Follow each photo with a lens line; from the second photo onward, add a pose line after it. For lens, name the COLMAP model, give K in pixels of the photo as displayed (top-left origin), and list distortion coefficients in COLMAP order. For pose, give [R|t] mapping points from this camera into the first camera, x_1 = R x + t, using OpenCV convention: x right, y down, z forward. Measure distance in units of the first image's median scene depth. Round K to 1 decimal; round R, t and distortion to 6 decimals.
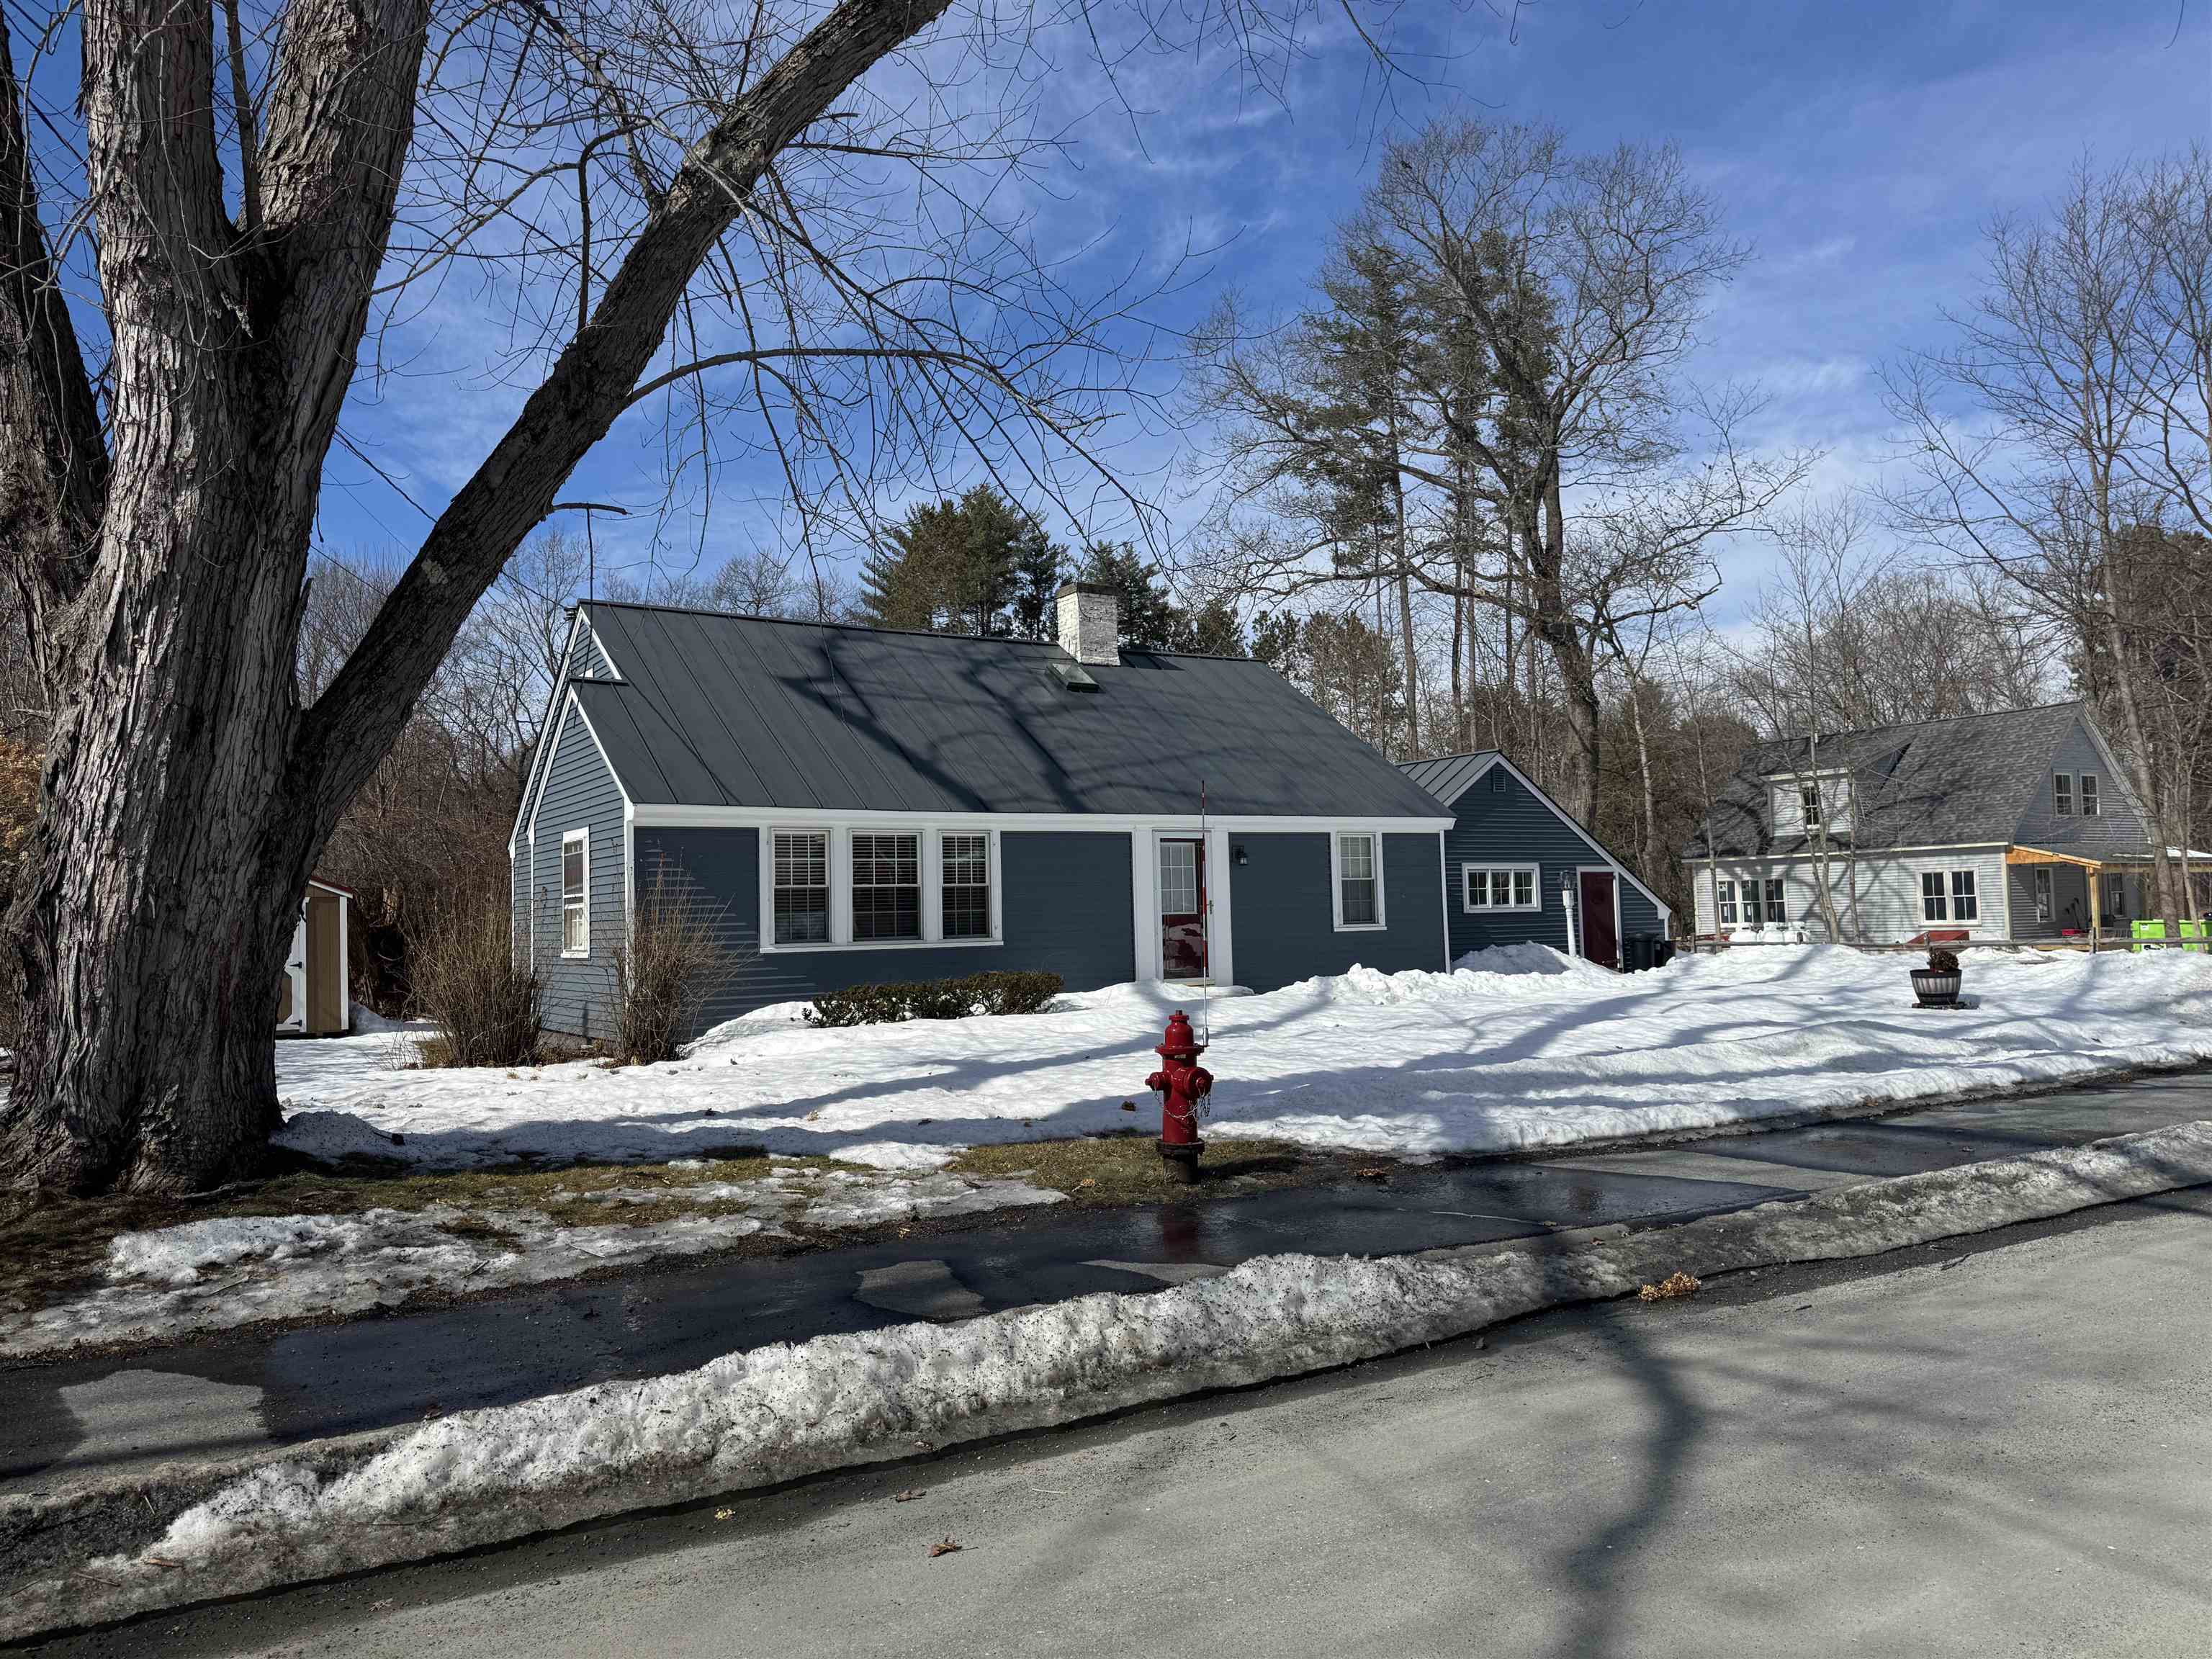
lens RADIAL K [[1543.5, 0, 1099.7], [0, 1543.5, 831.9], [0, 0, 1]] dist [0.119544, -0.147085]
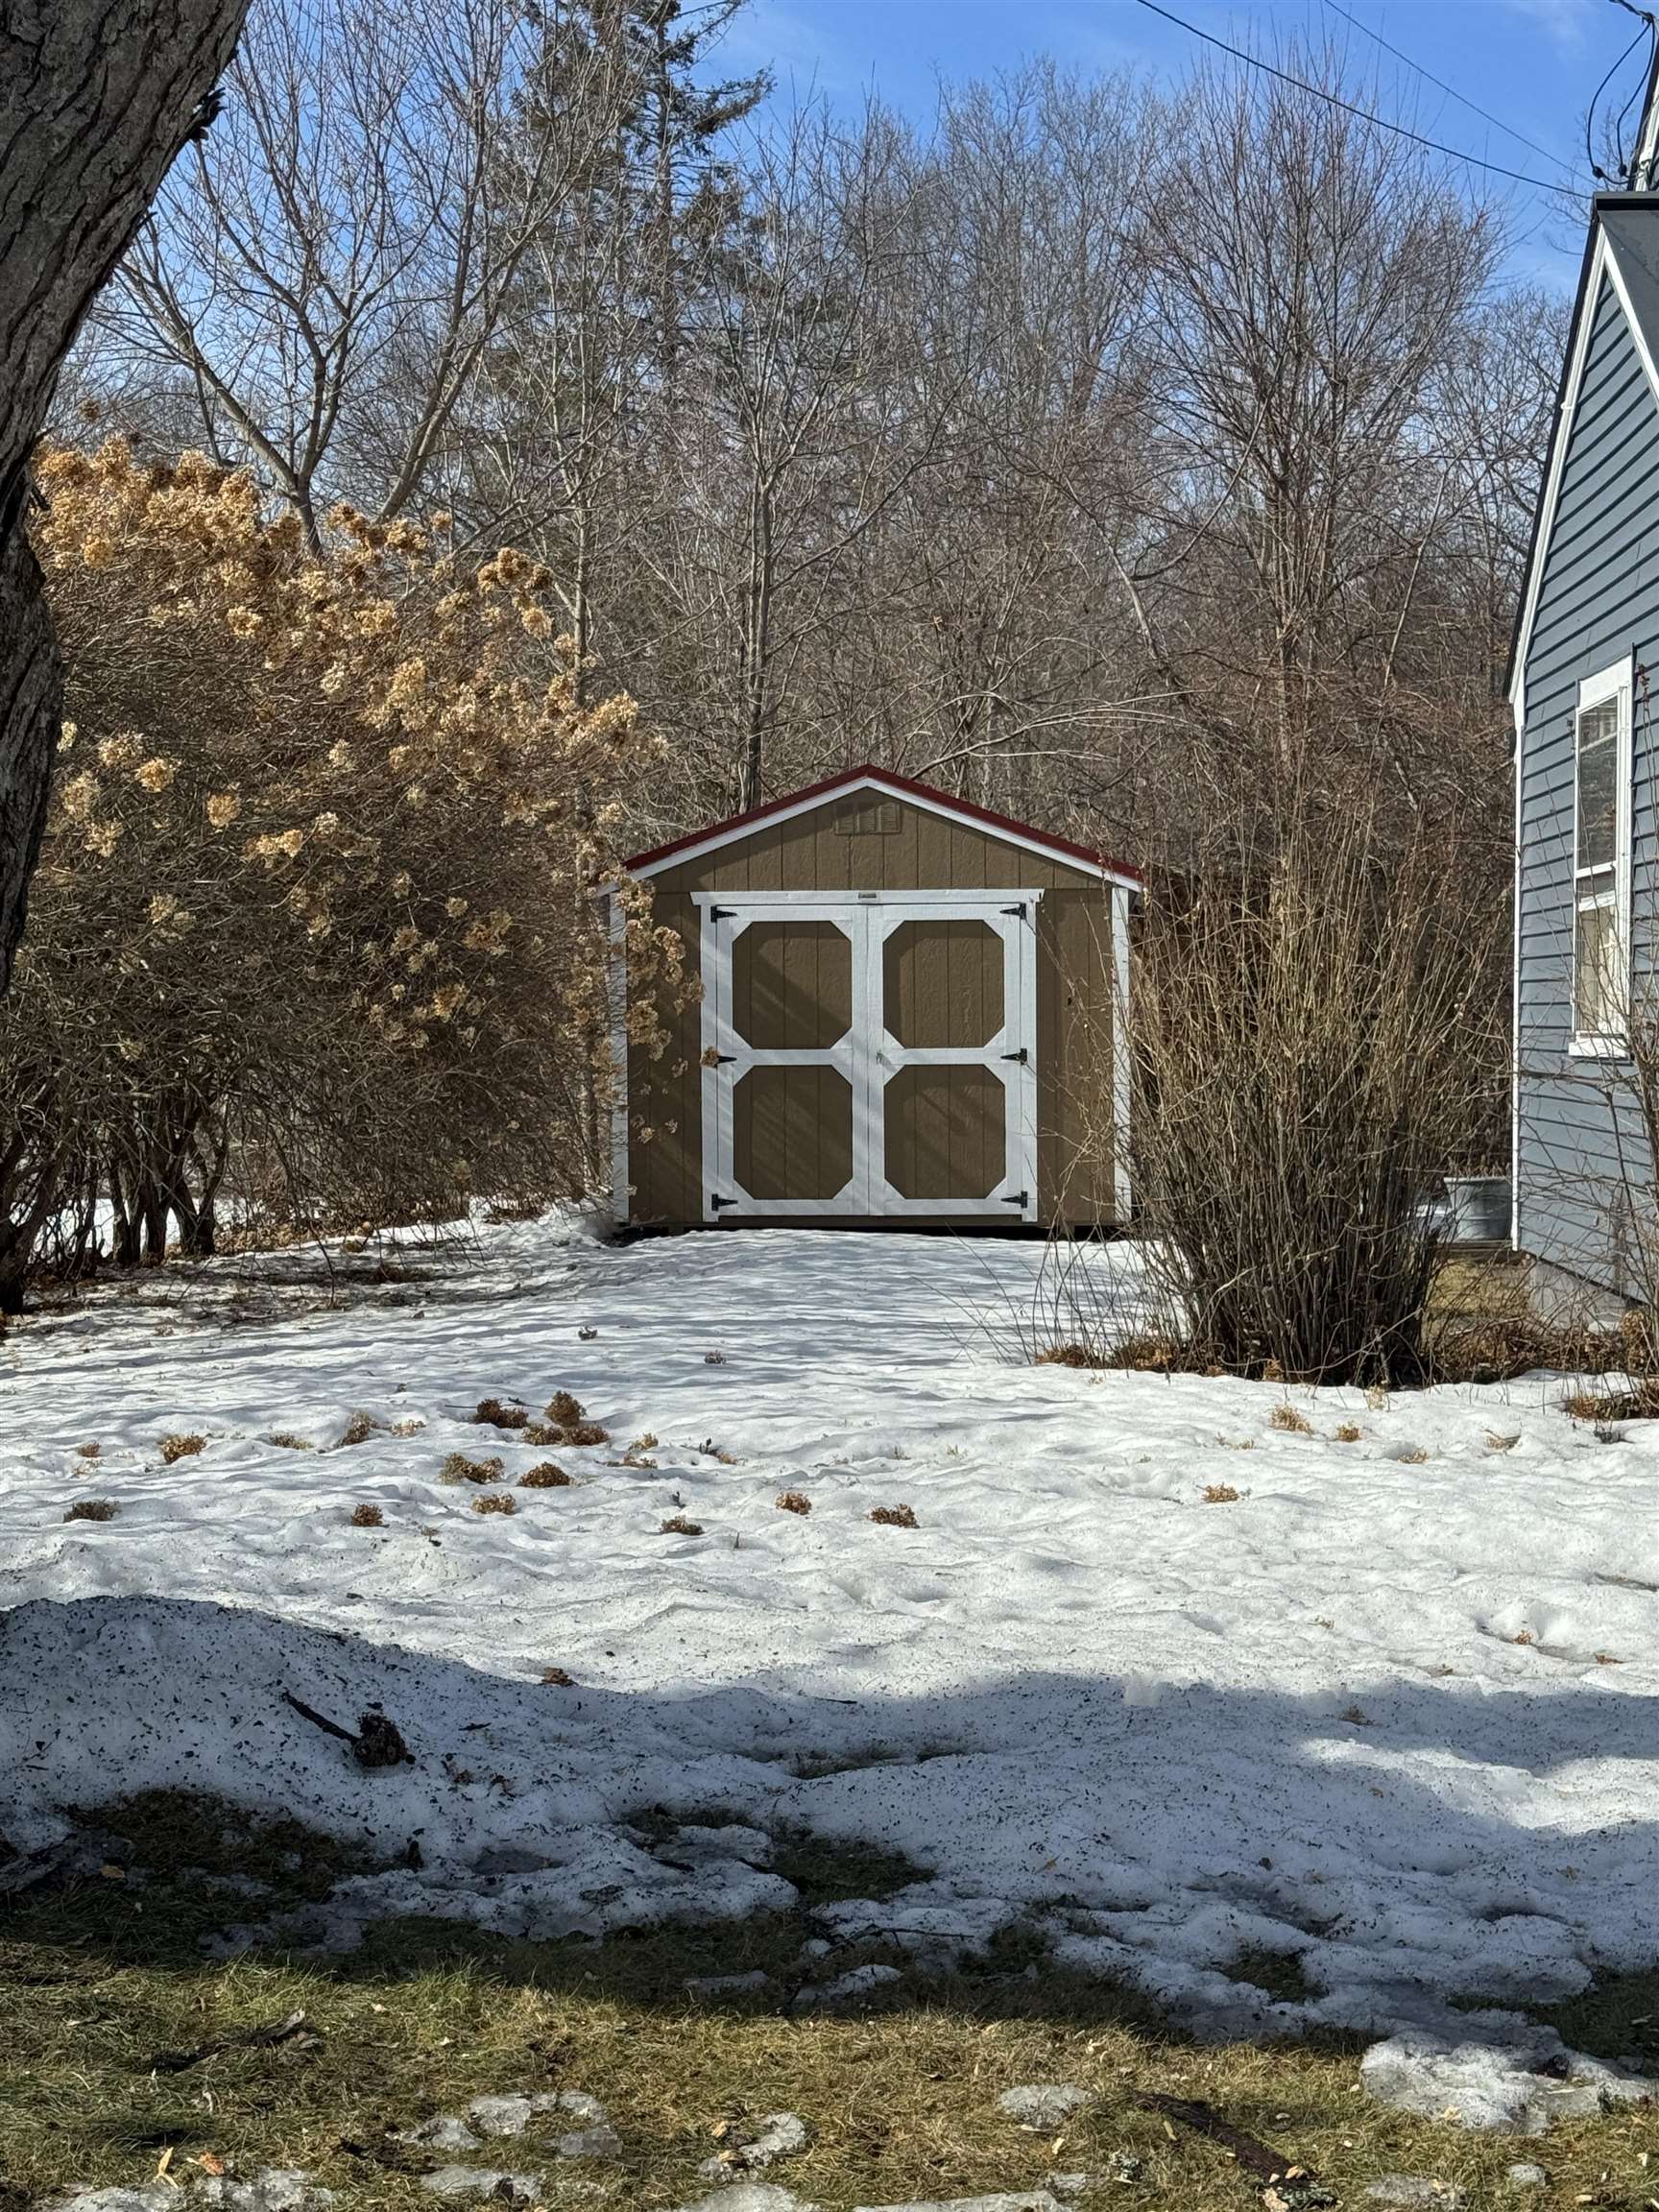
lens RADIAL K [[3665.4, 0, 829.5], [0, 3665.4, 1106.0], [0, 0, 1]] dist [0.117337, 0.069685]
pose [[0.828433, 0.037290, -0.558846, -0.032920], [0.012395, 0.996316, 0.084855, 0.022836], [0.559952, -0.077224, 0.824919, 0.264930]]
